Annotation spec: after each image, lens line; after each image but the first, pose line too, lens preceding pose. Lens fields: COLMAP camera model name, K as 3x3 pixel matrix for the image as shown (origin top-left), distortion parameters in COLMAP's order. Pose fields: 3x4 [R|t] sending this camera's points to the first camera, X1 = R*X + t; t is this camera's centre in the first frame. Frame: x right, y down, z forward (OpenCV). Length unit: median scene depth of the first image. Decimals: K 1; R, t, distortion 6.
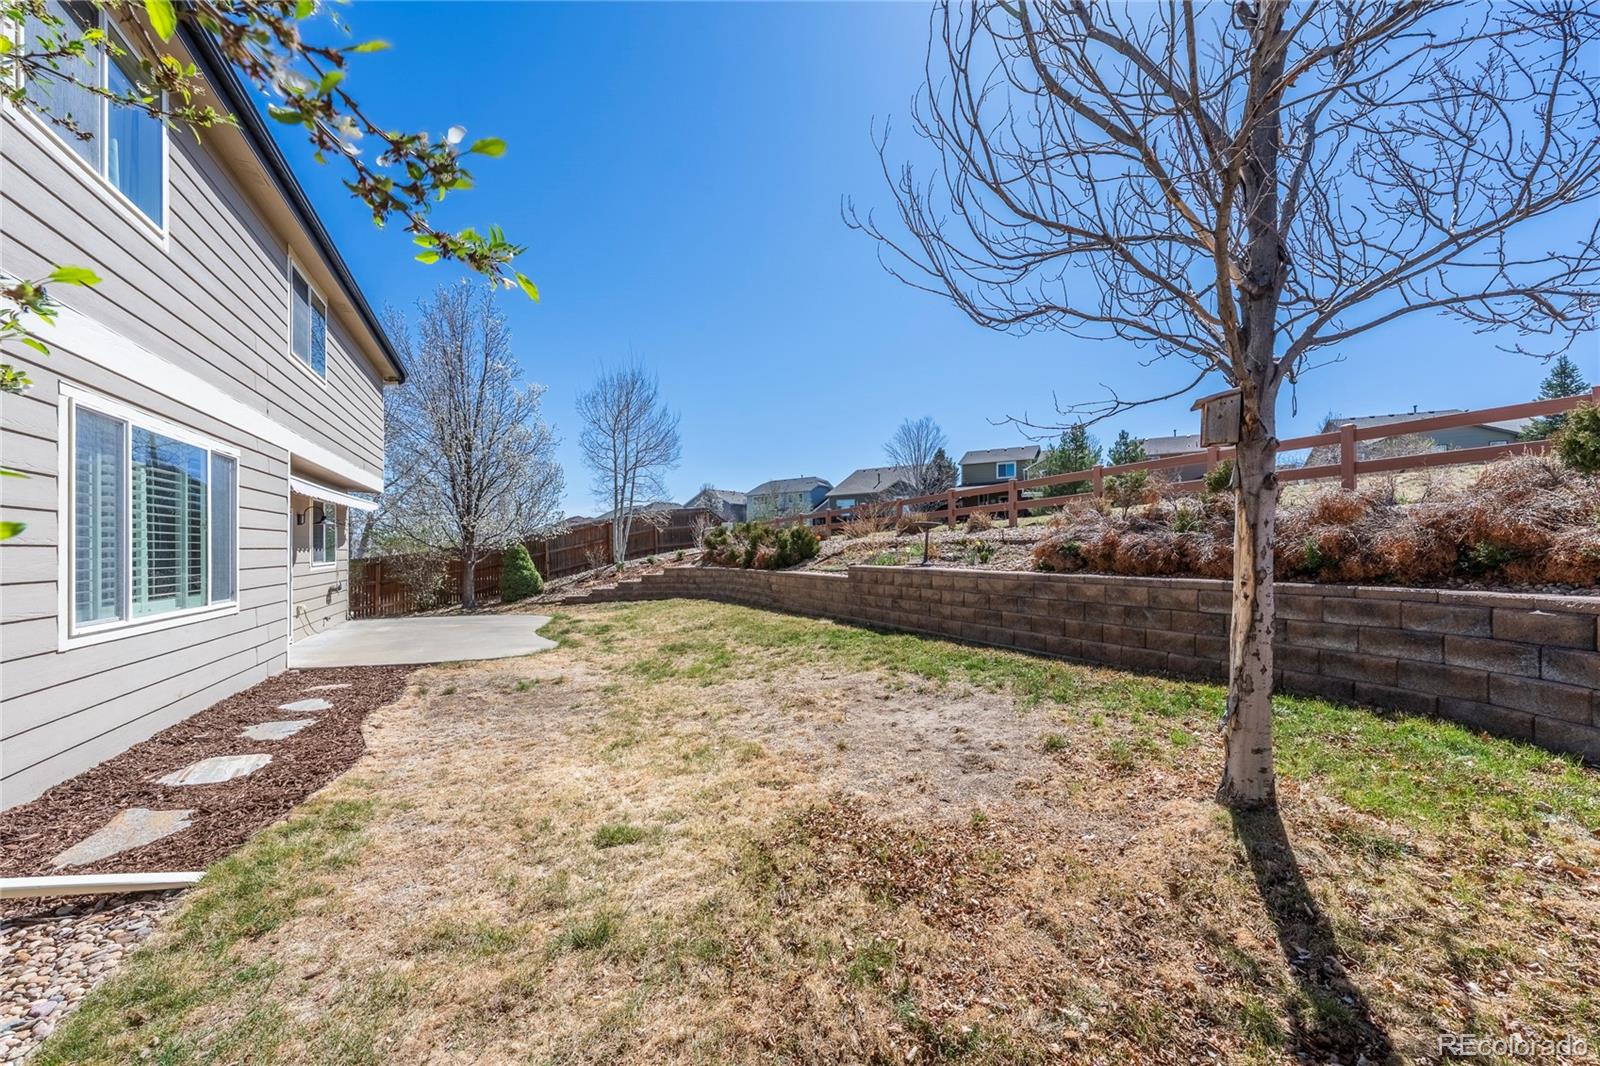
lens RADIAL K [[549.0, 0, 816.4], [0, 549.0, 545.5], [0, 0, 1]] dist [-0.000907, 0.000027]
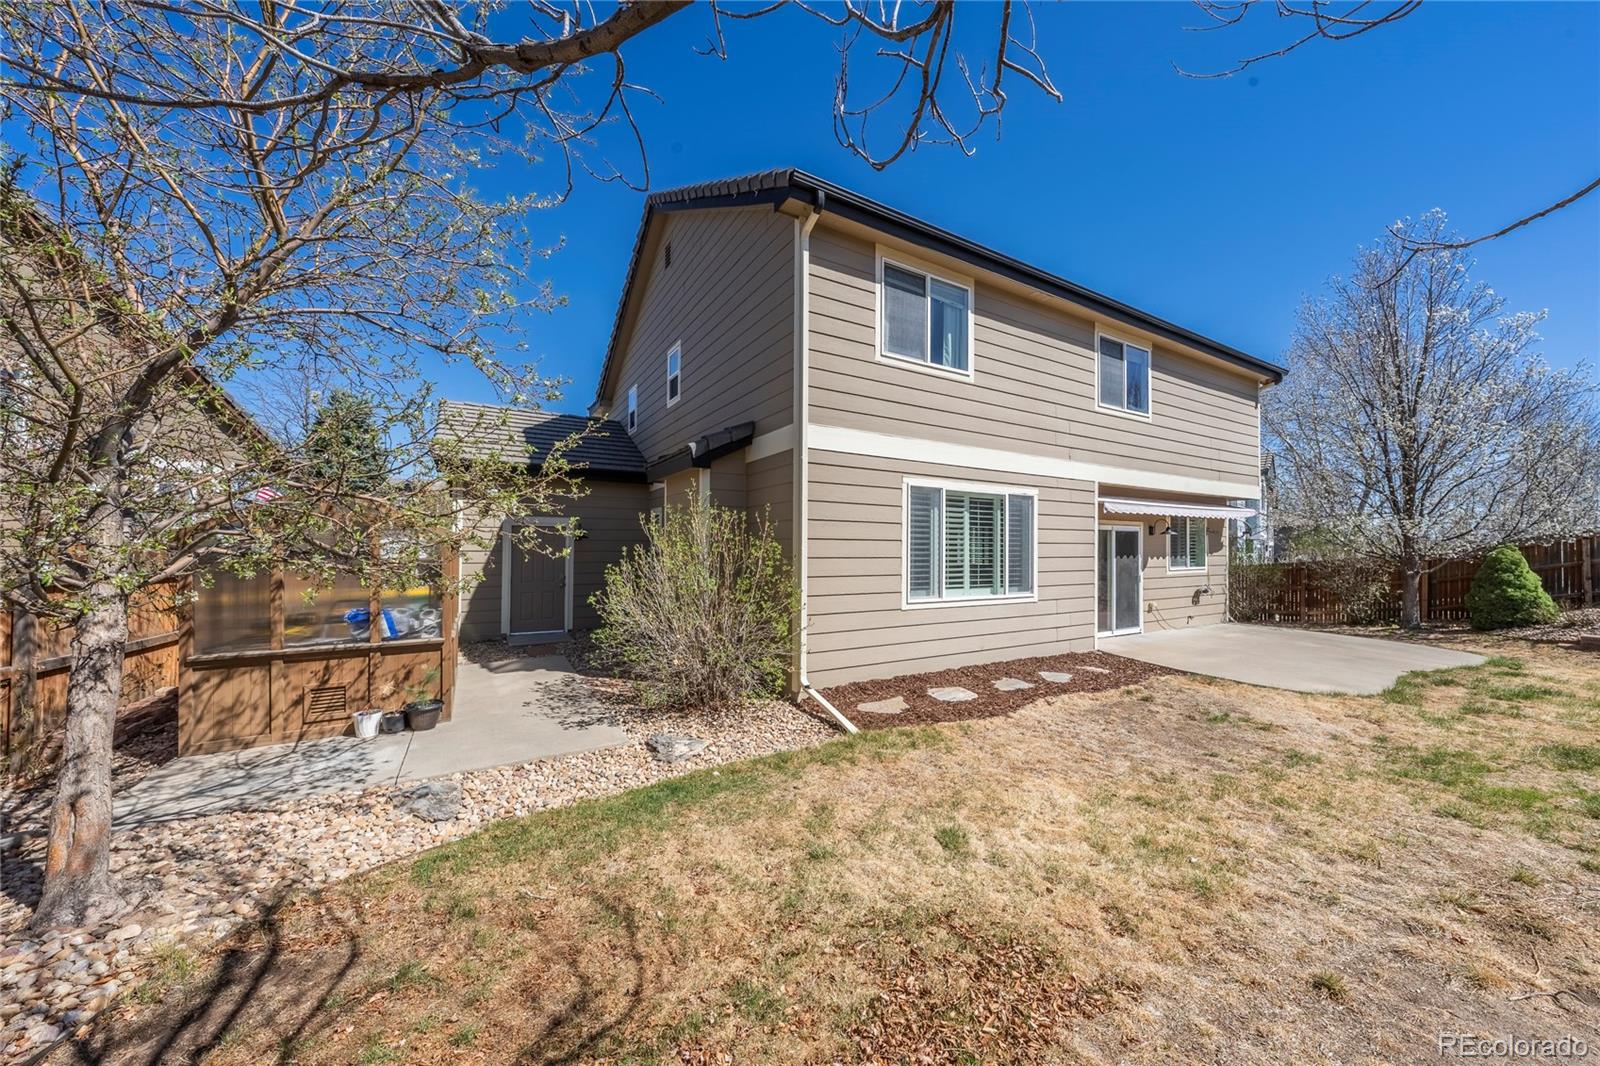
lens RADIAL K [[532.2, 0, 800.0], [0, 532.2, 533.0], [0, 0, 1]] dist [-0.001629, -0.000041]
pose [[0.049644, -0.024329, -0.998471, 0.430994], [-0.001874, 0.999699, -0.024452, -0.031049], [0.998765, 0.003085, 0.049584, 0.402123]]
